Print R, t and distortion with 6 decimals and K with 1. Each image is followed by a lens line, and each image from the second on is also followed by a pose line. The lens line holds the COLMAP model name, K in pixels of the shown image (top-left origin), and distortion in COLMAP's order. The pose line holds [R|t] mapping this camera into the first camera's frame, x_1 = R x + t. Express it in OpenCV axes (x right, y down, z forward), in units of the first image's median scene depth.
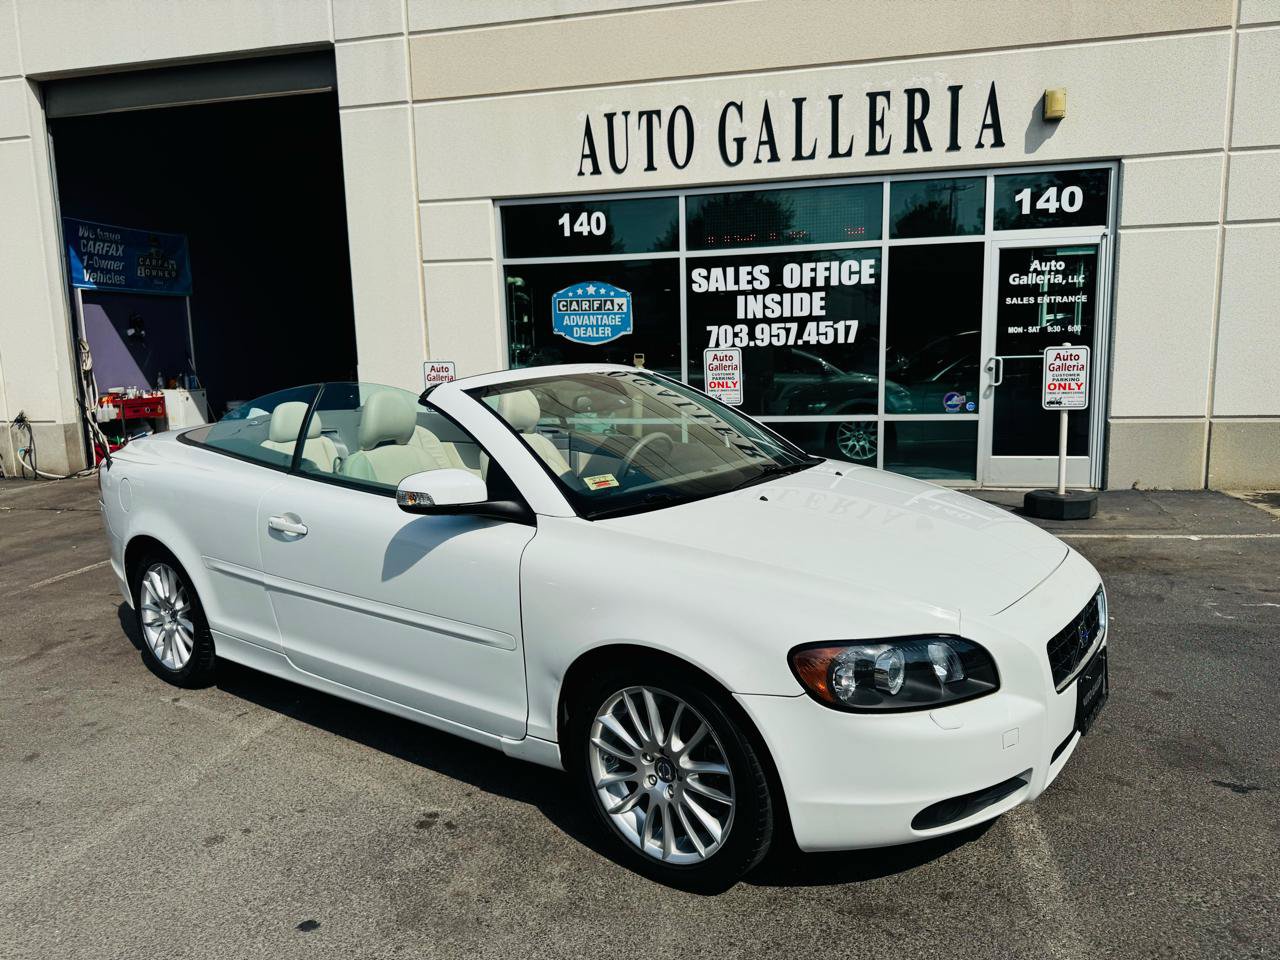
lens RADIAL K [[882.1, 0, 660.0], [0, 882.1, 485.9], [0, 0, 1]] dist [0.122279, -0.253481]
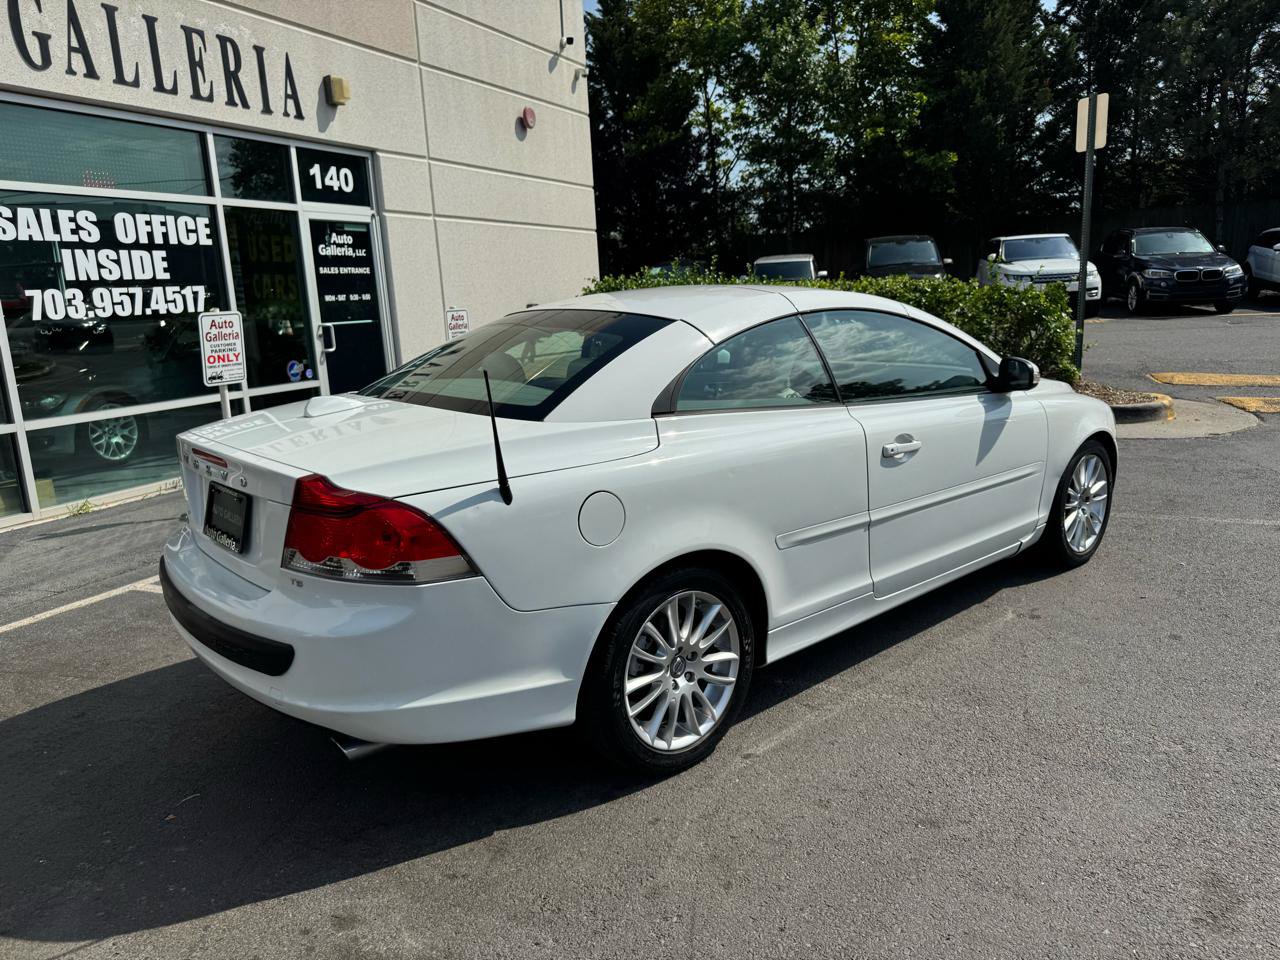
lens RADIAL K [[905.2, 0, 640.0], [0, 905.2, 480.0], [0, 0, 1]] dist [-0.008619, 0.001198]
pose [[0.230563, -0.183927, 0.955516, -0.556933], [0.190104, 0.971565, 0.141145, -0.044921], [-0.954307, 0.149104, 0.258972, 0.390395]]
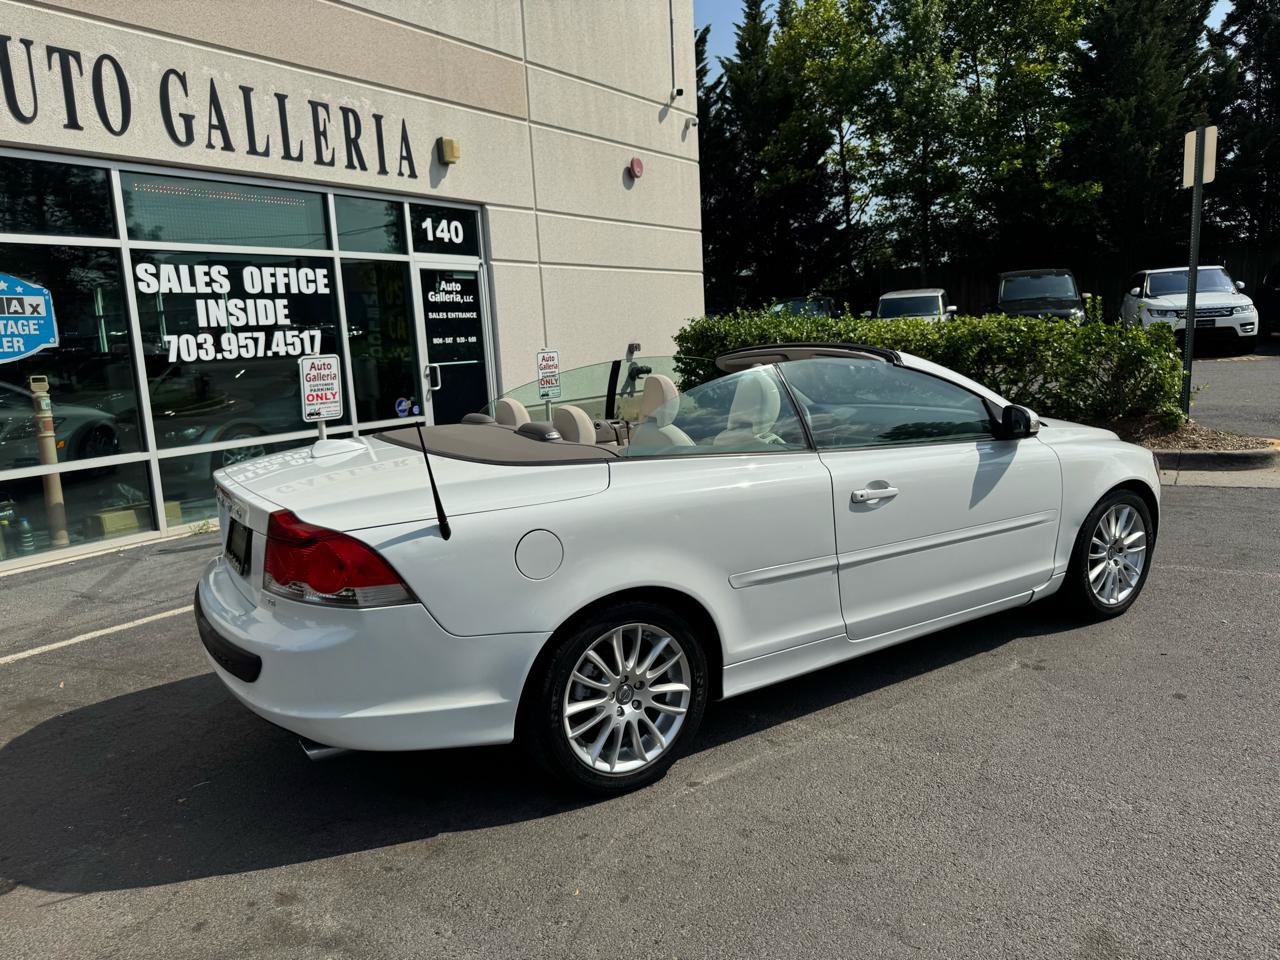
lens RADIAL K [[904.0, 0, 642.7], [0, 904.0, 472.6], [0, 0, 1]] dist [0.001163, -0.010348]
pose [[0.379723, -0.134617, 0.915253, -0.560261], [0.183088, 0.980722, 0.068286, -0.037535], [-0.906802, 0.141642, 0.397050, 0.315197]]
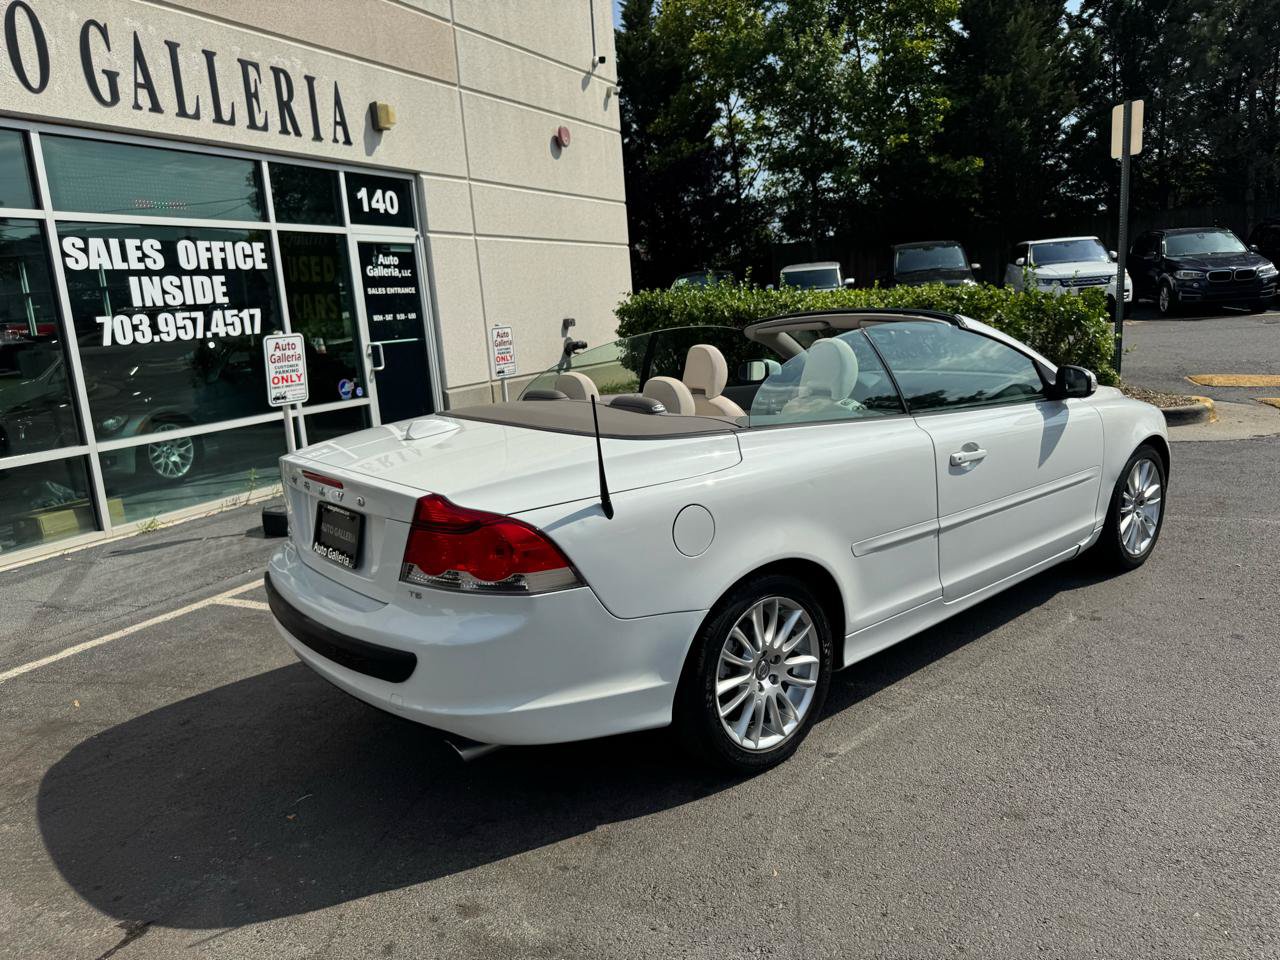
lens RADIAL K [[905.2, 0, 640.0], [0, 905.2, 480.0], [0, 0, 1]] dist [-0.008619, 0.001198]
pose [[0.252500, -0.177245, 0.951224, -0.577922], [0.208567, 0.969939, 0.125369, -0.052475], [-0.944851, 0.166738, 0.281877, 0.407373]]
